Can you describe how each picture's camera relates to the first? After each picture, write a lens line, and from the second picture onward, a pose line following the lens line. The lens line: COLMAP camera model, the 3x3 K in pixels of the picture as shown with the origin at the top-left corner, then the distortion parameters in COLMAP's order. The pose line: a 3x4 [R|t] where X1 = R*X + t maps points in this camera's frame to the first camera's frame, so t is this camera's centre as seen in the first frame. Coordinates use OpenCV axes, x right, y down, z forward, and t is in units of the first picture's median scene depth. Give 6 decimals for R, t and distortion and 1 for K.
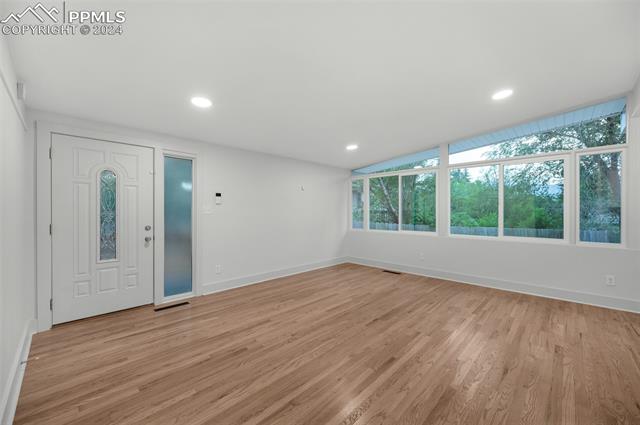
lens RADIAL K [[256.2, 0, 322.2], [0, 256.2, 212.9], [0, 0, 1]] dist [-0.000063, -0.000111]
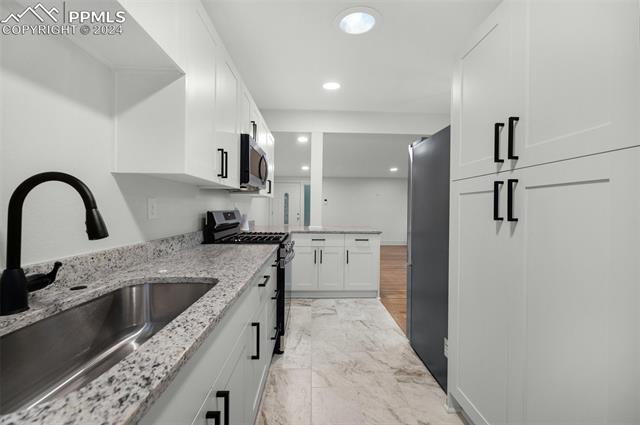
lens RADIAL K [[256.2, 0, 316.8], [0, 256.2, 211.1], [0, 0, 1]] dist [-0.000063, -0.000111]
pose [[0.712755, 0.011592, -0.701317, 1.329764], [-0.008133, 0.999933, 0.008262, 0.006051], [0.701366, -0.000185, 0.712802, -0.754984]]
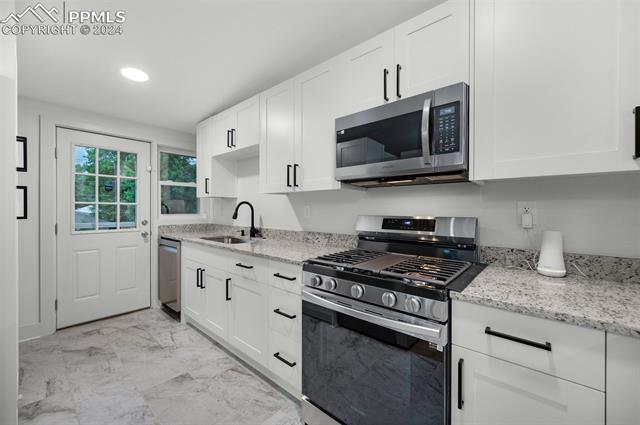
lens RADIAL K [[256.2, 0, 319.2], [0, 256.2, 210.5], [0, 0, 1]] dist [-0.000063, -0.000111]
pose [[-0.999074, -0.003629, -0.042877, 0.782735], [-0.003981, 0.999959, 0.008147, -0.002271], [0.042845, 0.008311, -0.999047, 0.135727]]
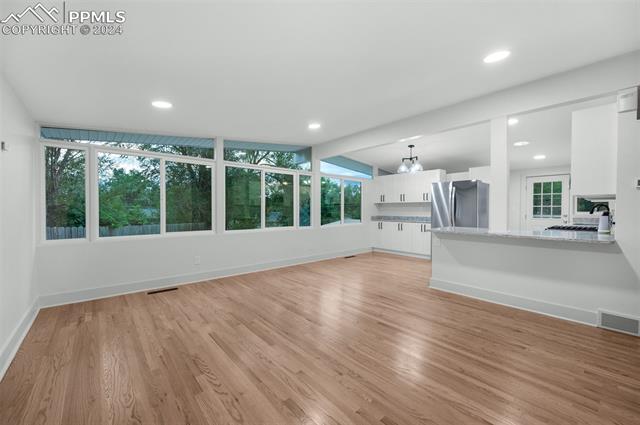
lens RADIAL K [[256.2, 0, 320.1], [0, 256.2, 214.8], [0, 0, 1]] dist [-0.000063, -0.000111]
pose [[0.086961, -0.022297, 0.995962, -0.688886], [0.003206, 0.999751, 0.022102, -0.002238], [-0.996207, 0.001271, 0.087010, 0.803178]]
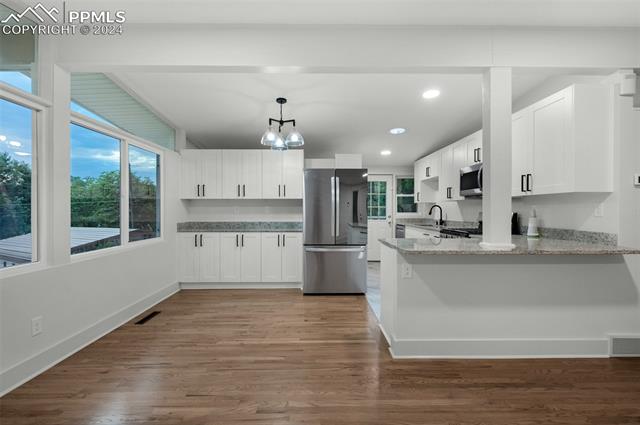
lens RADIAL K [[298.1, 0, 318.4], [0, 298.1, 210.3], [0, 0, 1]] dist [-0.001206, -0.000026]
pose [[-0.698980, -0.000799, 0.715141, 0.192029], [0.003098, 0.999987, 0.004145, -0.003113], [-0.715134, 0.005113, -0.698968, 1.058373]]
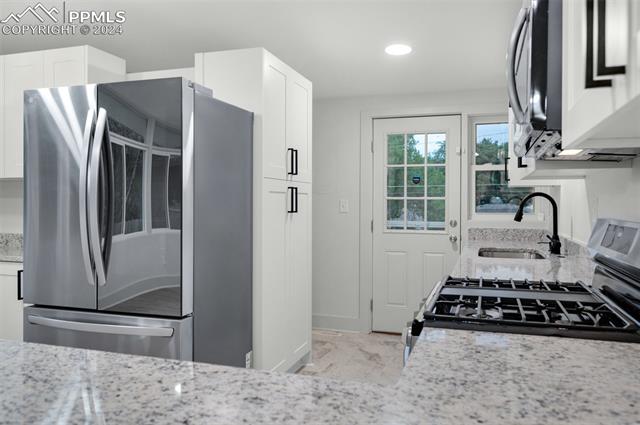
lens RADIAL K [[500.7, 0, 317.1], [0, 500.7, 206.9], [0, 0, 1]] dist [-0.004160, 0.001741]
pose [[-0.428133, -0.005713, 0.903698, 0.274408], [0.001910, 0.999972, 0.007226, -0.003725], [-0.903714, 0.004820, -0.428110, 0.091600]]
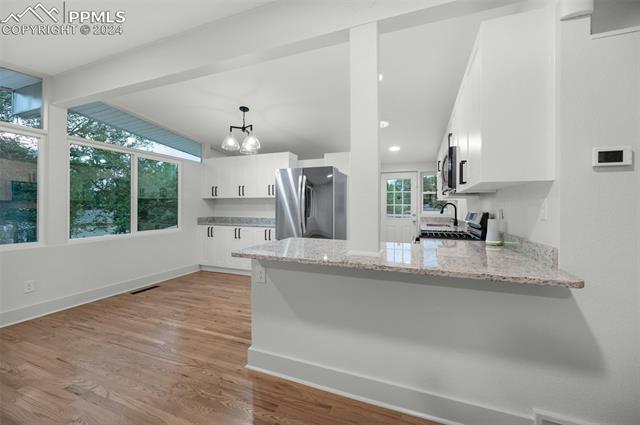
lens RADIAL K [[256.2, 0, 319.0], [0, 256.2, 206.4], [0, 0, 1]] dist [-0.000063, -0.000111]
pose [[-0.381107, 0.001738, 0.924529, -0.031698], [-0.001300, 0.999996, -0.002415, -0.001841], [-0.924530, -0.002123, -0.381103, 0.452609]]
